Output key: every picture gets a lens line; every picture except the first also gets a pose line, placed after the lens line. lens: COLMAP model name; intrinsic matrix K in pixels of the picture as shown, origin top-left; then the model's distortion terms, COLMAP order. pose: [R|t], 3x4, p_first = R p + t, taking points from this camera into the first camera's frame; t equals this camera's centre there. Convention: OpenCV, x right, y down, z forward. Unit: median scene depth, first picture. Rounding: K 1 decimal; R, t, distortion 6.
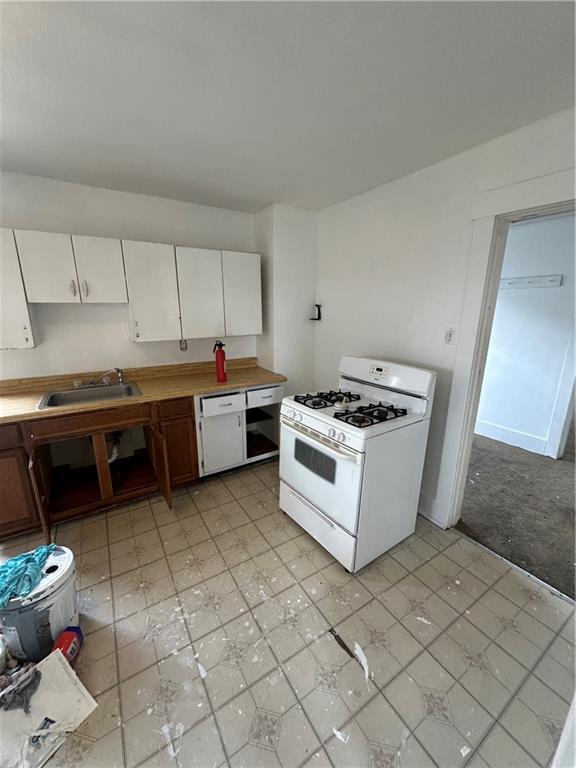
lens RADIAL K [[307.6, 0, 290.4], [0, 307.6, 383.4], [0, 0, 1]] dist [-0.002765, 0.000493]
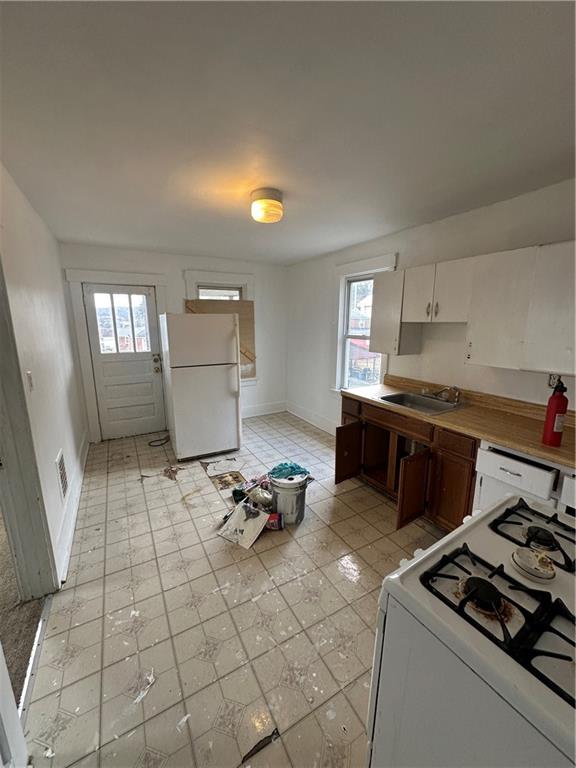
lens RADIAL K [[307.6, 0, 287.7], [0, 307.6, 382.4], [0, 0, 1]] dist [-0.002765, 0.000493]
pose [[-0.059467, 0.195482, -0.978903, 0.527531], [-0.239511, 0.949199, 0.204100, -0.164087], [0.969071, 0.246595, -0.009626, 0.582710]]
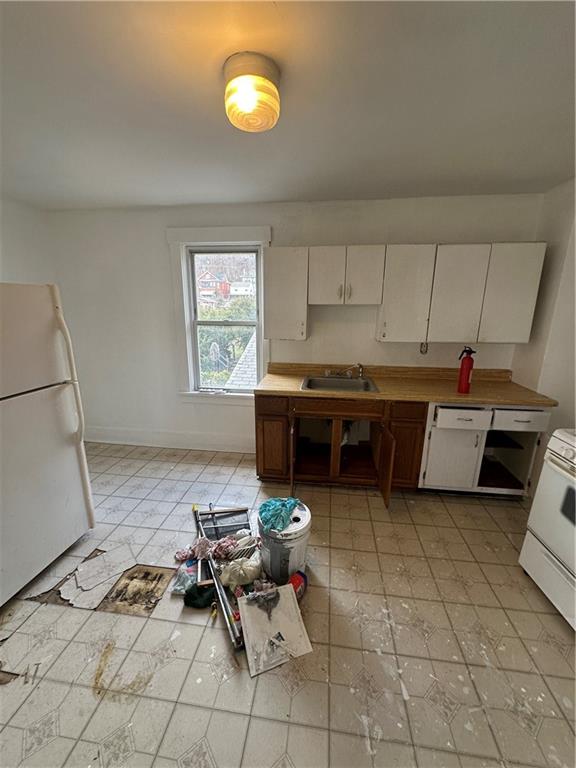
lens RADIAL K [[307.6, 0, 286.8], [0, 307.6, 383.1], [0, 0, 1]] dist [-0.002765, 0.000493]
pose [[0.763424, 0.157532, -0.626392, -0.077349], [-0.159813, 0.985717, 0.053125, 0.002005], [0.625814, 0.059548, 0.777696, -0.015648]]
